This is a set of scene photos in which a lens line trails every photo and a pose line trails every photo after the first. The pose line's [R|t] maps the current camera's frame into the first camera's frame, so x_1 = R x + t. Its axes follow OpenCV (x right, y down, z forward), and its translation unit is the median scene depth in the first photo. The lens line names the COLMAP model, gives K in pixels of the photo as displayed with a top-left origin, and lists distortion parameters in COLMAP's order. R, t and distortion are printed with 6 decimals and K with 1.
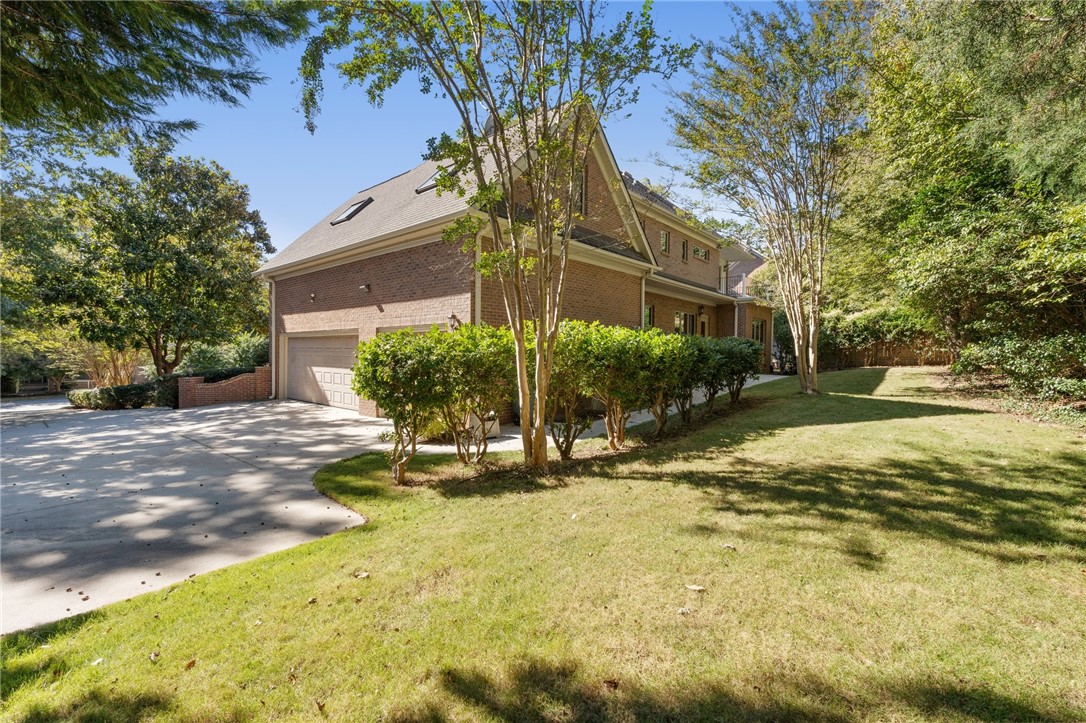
lens RADIAL K [[477.1, 0, 540.3], [0, 477.1, 365.1], [0, 0, 1]] dist [-0.005868, -0.000409]
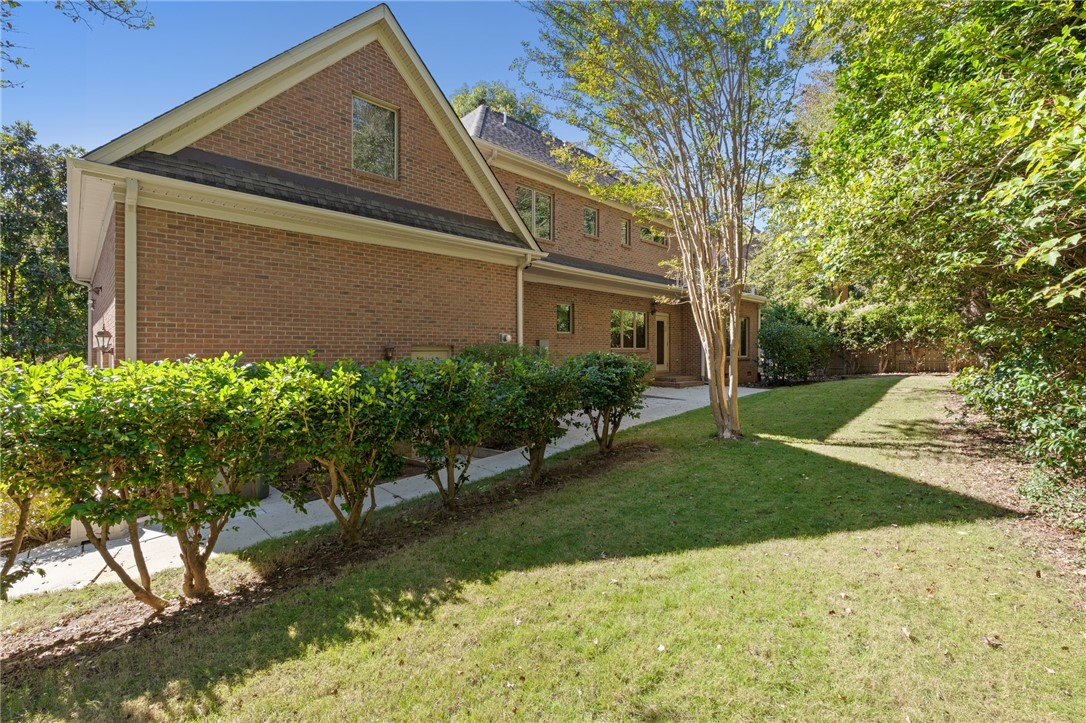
lens RADIAL K [[477.1, 0, 545.4], [0, 477.1, 355.4], [0, 0, 1]] dist [-0.005868, -0.000409]
pose [[0.997170, -0.013422, -0.073971, 0.208213], [0.012597, 0.999853, -0.011612, -0.026771], [0.074116, 0.010647, 0.997193, 0.186852]]
